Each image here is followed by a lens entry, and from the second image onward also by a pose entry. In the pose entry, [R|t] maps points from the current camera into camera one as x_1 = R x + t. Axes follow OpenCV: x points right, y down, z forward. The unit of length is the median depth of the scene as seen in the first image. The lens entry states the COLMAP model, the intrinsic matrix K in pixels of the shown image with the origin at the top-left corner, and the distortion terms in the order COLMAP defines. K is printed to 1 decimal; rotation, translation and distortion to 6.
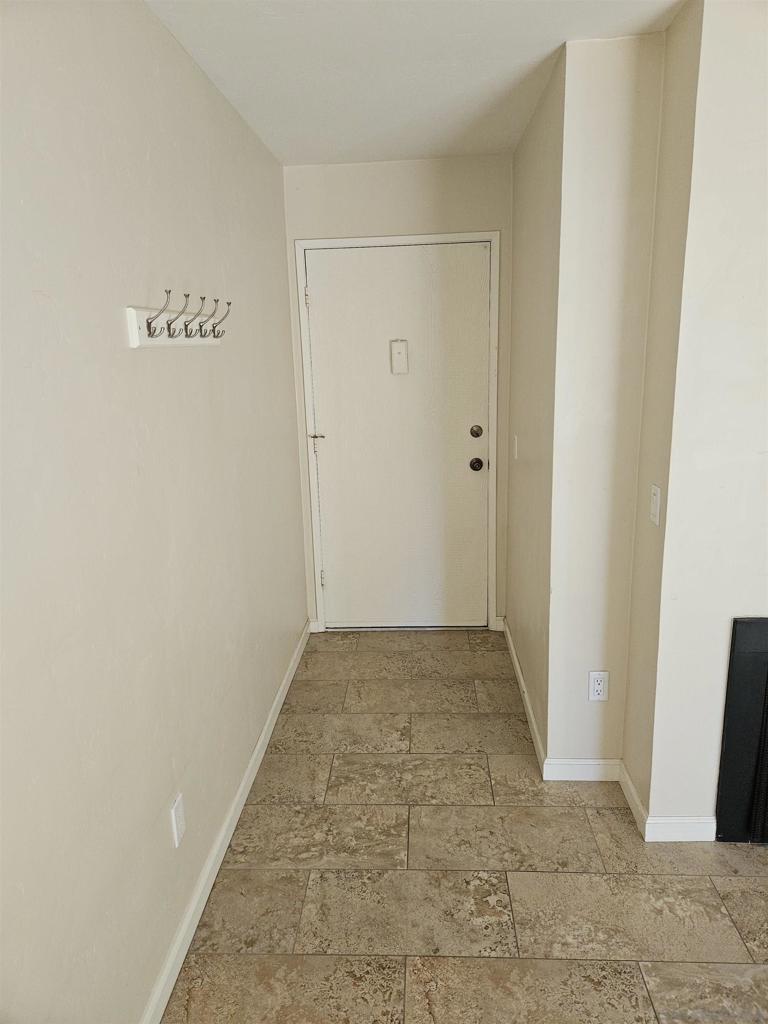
lens RADIAL K [[683.8, 0, 384.0], [0, 683.8, 512.0], [0, 0, 1]] dist [0.072214, -0.060019]
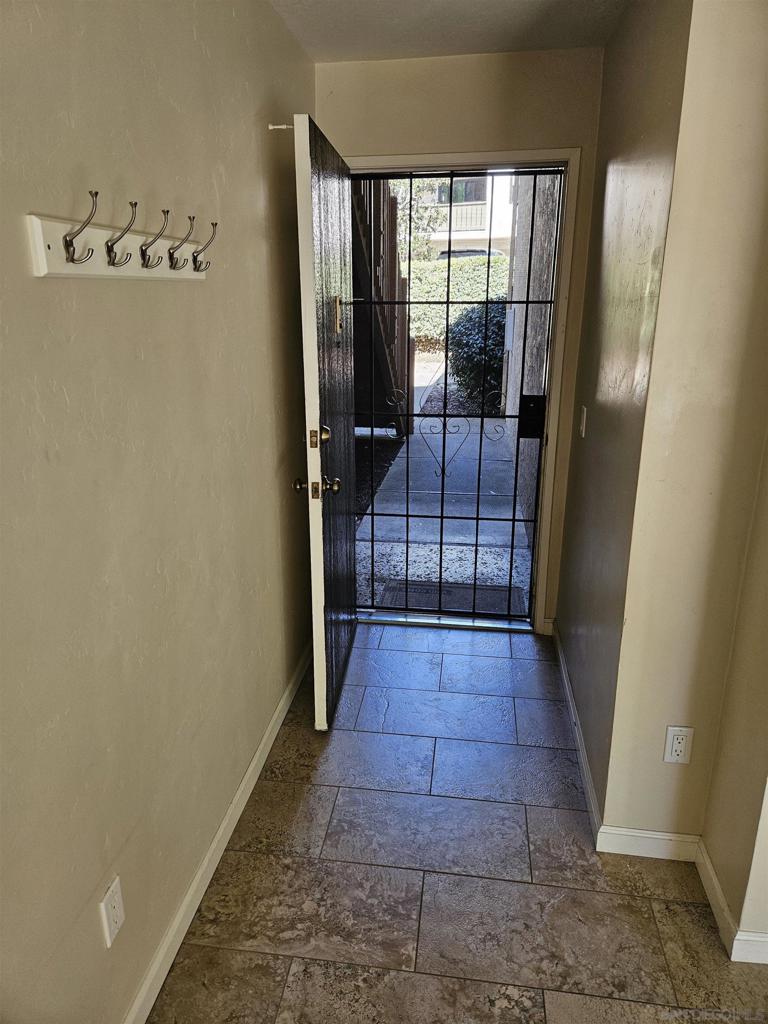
lens RADIAL K [[704.8, 0, 384.0], [0, 704.8, 512.0], [0, 0, 1]] dist [0.114212, -0.072944]
pose [[0.996695, 0.051615, -0.062731, 0.022147], [-0.047352, 0.996585, 0.067644, -0.048305], [0.066008, -0.064450, 0.995735, 0.201578]]
